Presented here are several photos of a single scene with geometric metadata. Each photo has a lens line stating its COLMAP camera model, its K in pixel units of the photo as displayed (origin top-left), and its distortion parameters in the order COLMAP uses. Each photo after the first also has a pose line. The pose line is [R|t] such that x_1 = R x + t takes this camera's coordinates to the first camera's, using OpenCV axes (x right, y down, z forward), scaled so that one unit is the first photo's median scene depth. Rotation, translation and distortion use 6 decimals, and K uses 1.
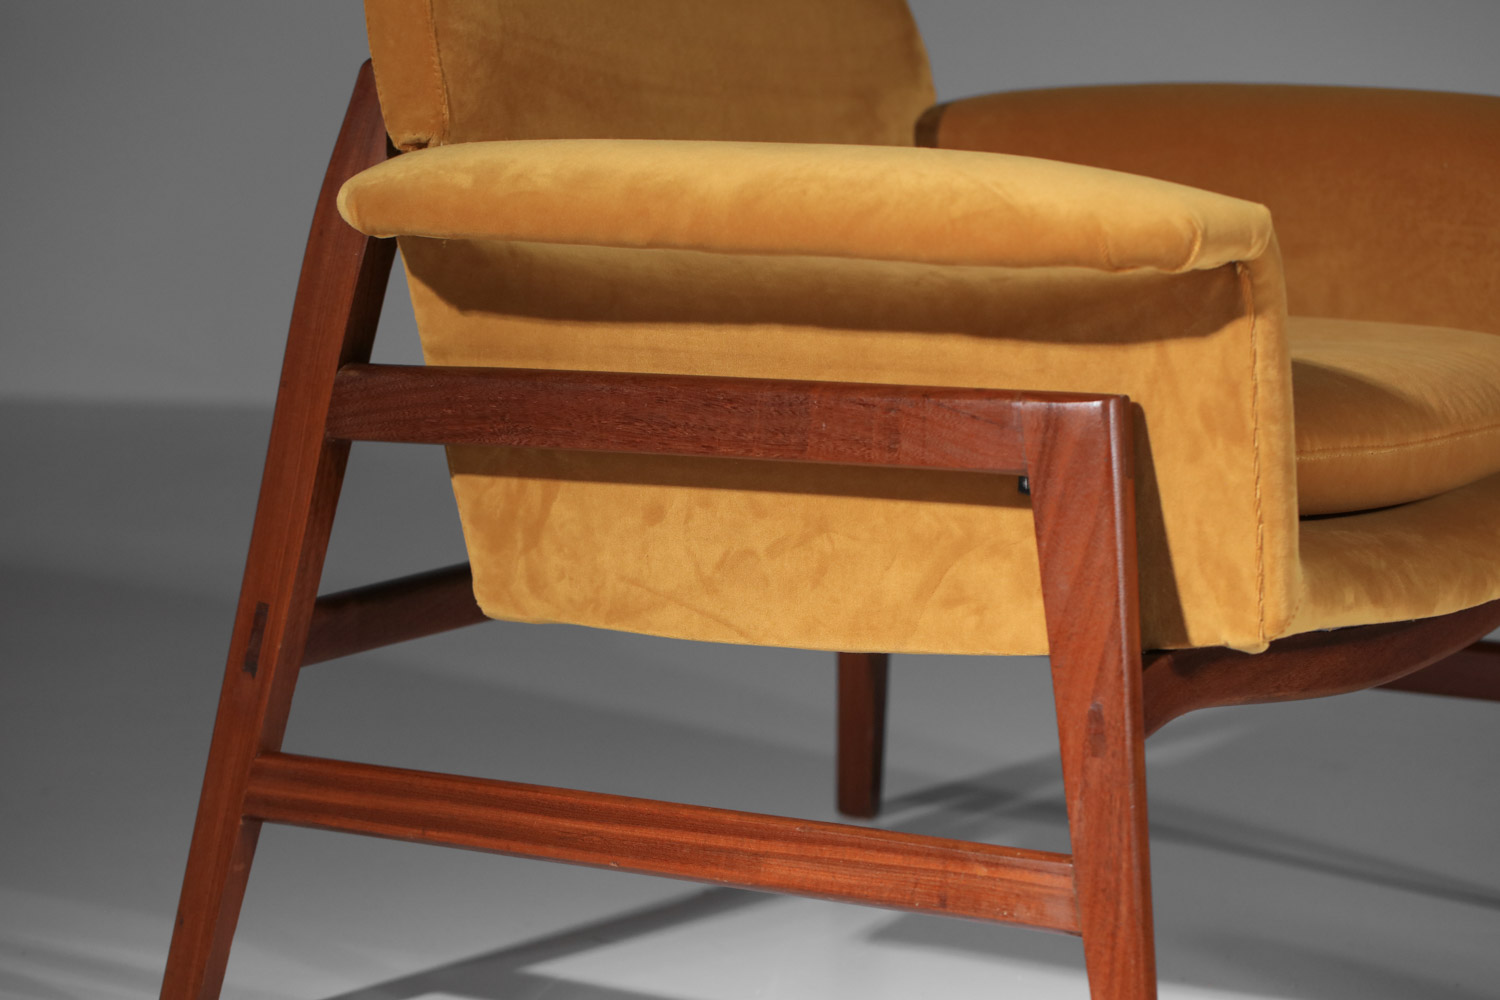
lens RADIAL K [[4372.9, 0, 753.1], [0, 4372.9, 485.7], [0, 0, 1]] dist [0.051168, 0.000000]
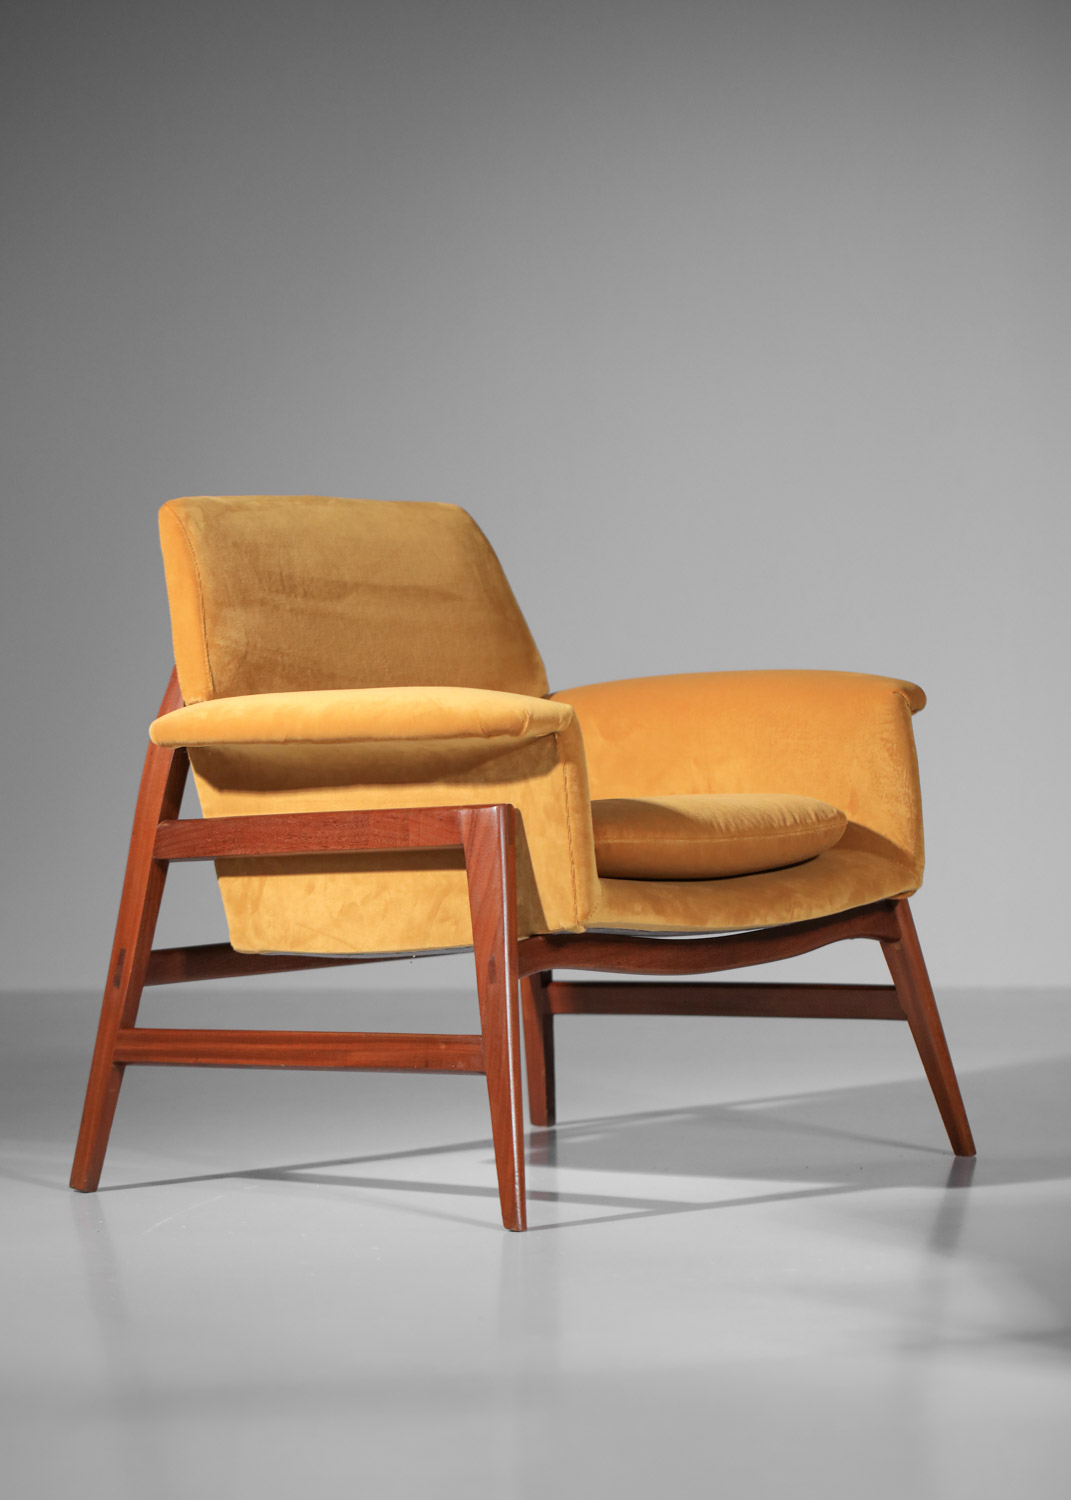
lens RADIAL K [[5648.7, 0, 534.8], [0, 5648.7, 753.4], [0, 0, 1]] dist [-0.102816, 0.000000]
pose [[0.982774, -0.034230, -0.181616, 0.534169], [0.010351, 0.991351, -0.130832, 0.277228], [0.184524, 0.126698, 0.974627, -1.422312]]
